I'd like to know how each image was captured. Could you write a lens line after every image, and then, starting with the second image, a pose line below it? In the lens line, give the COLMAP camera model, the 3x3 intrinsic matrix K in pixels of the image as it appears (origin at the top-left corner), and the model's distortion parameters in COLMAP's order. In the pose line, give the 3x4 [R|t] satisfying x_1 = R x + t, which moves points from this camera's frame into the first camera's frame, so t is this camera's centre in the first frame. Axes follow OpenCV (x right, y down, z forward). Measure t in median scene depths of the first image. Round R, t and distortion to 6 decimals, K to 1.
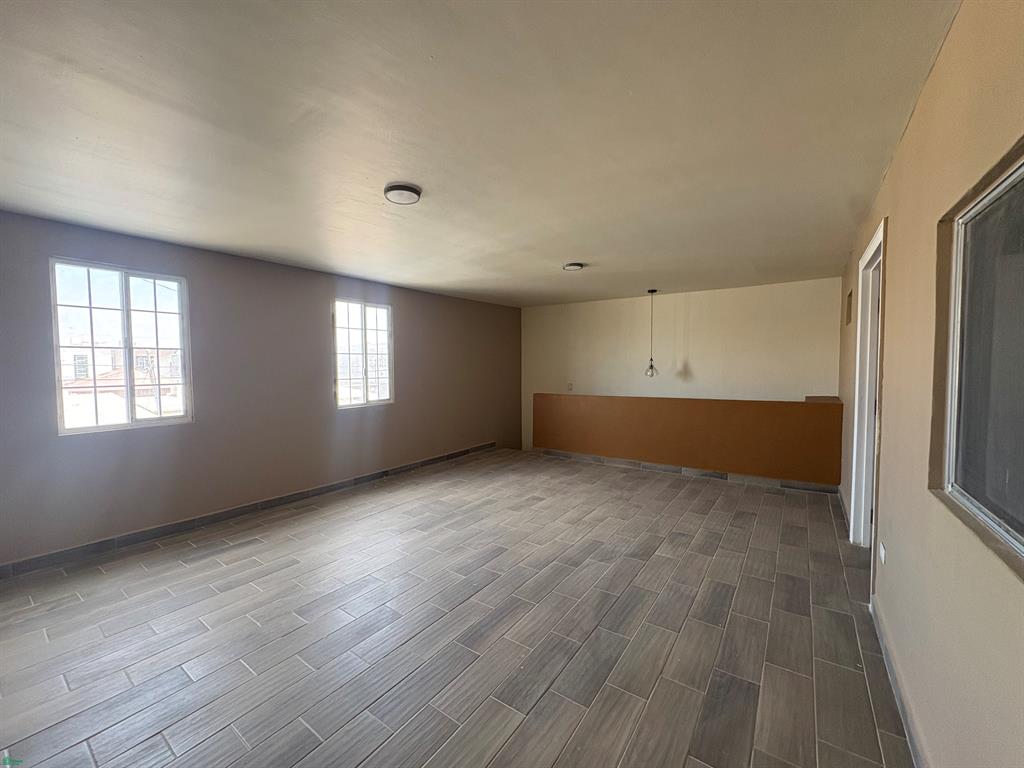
lens RADIAL K [[405.9, 0, 512.9], [0, 405.9, 385.0], [0, 0, 1]] dist [-0.007692, -0.000163]
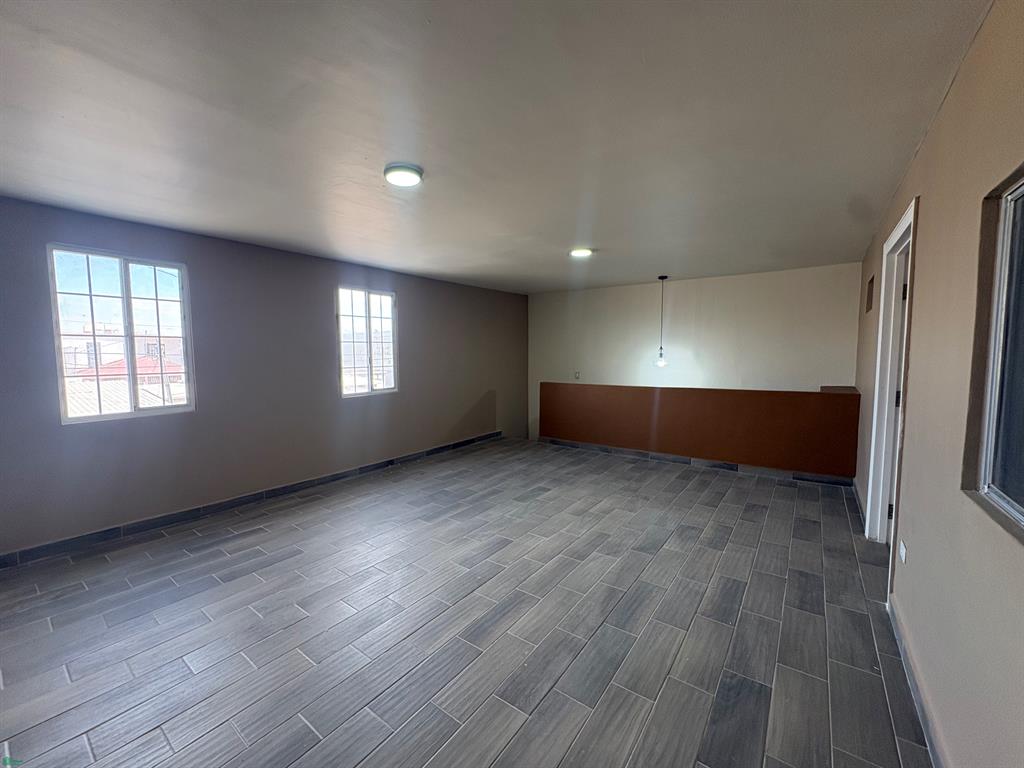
lens RADIAL K [[405.9, 0, 513.9], [0, 405.9, 384.8], [0, 0, 1]] dist [-0.007692, -0.000163]
pose [[0.999868, 0.002473, -0.016046, 0.005988], [-0.001992, 0.999550, 0.029930, -0.004947], [0.016112, -0.029895, 0.999423, 0.031762]]
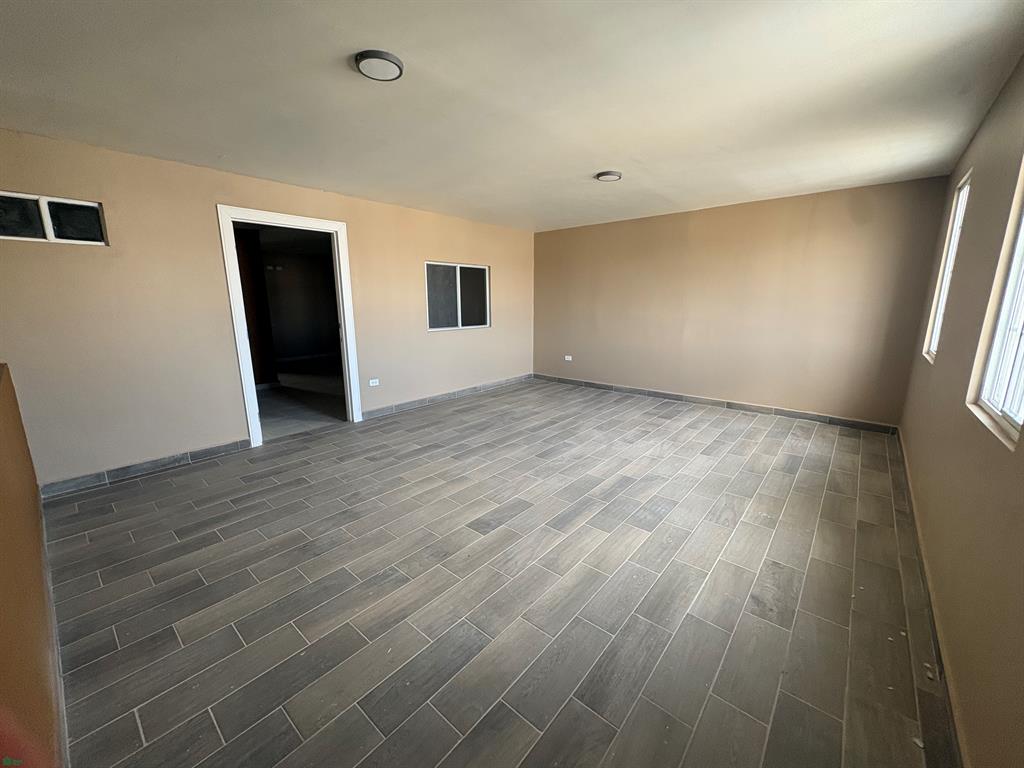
lens RADIAL K [[405.9, 0, 512.1], [0, 405.9, 382.1], [0, 0, 1]] dist [-0.007692, -0.000163]
pose [[-0.995614, -0.007332, 0.093266, -0.063459], [0.016055, 0.968744, 0.247544, -0.112458], [-0.092166, 0.247956, -0.964377, 2.470763]]
